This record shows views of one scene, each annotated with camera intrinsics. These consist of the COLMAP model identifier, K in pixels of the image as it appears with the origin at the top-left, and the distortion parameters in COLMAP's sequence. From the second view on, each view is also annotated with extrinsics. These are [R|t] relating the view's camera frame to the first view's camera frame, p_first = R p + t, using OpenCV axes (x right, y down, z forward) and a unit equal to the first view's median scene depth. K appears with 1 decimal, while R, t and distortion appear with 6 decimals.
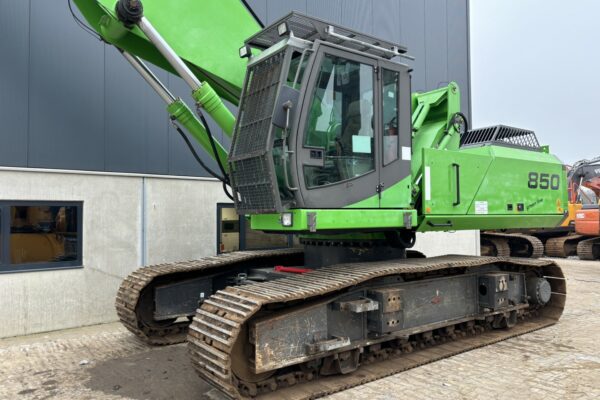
lens RADIAL K [[451.4, 0, 301.4], [0, 451.4, 204.9], [0, 0, 1]] dist [0.019038, -0.006658]
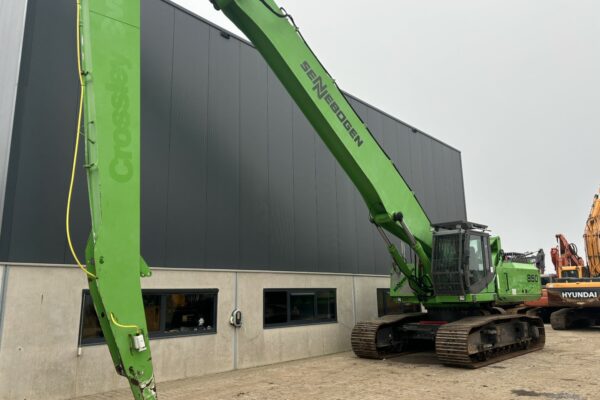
lens RADIAL K [[451.4, 0, 294.0], [0, 451.4, 206.2], [0, 0, 1]] dist [0.019038, -0.006658]
pose [[0.987985, 0.022099, 0.152962, -1.109719], [0.003576, 0.986191, -0.165574, -0.047115], [-0.154508, 0.164132, 0.974263, -1.169202]]
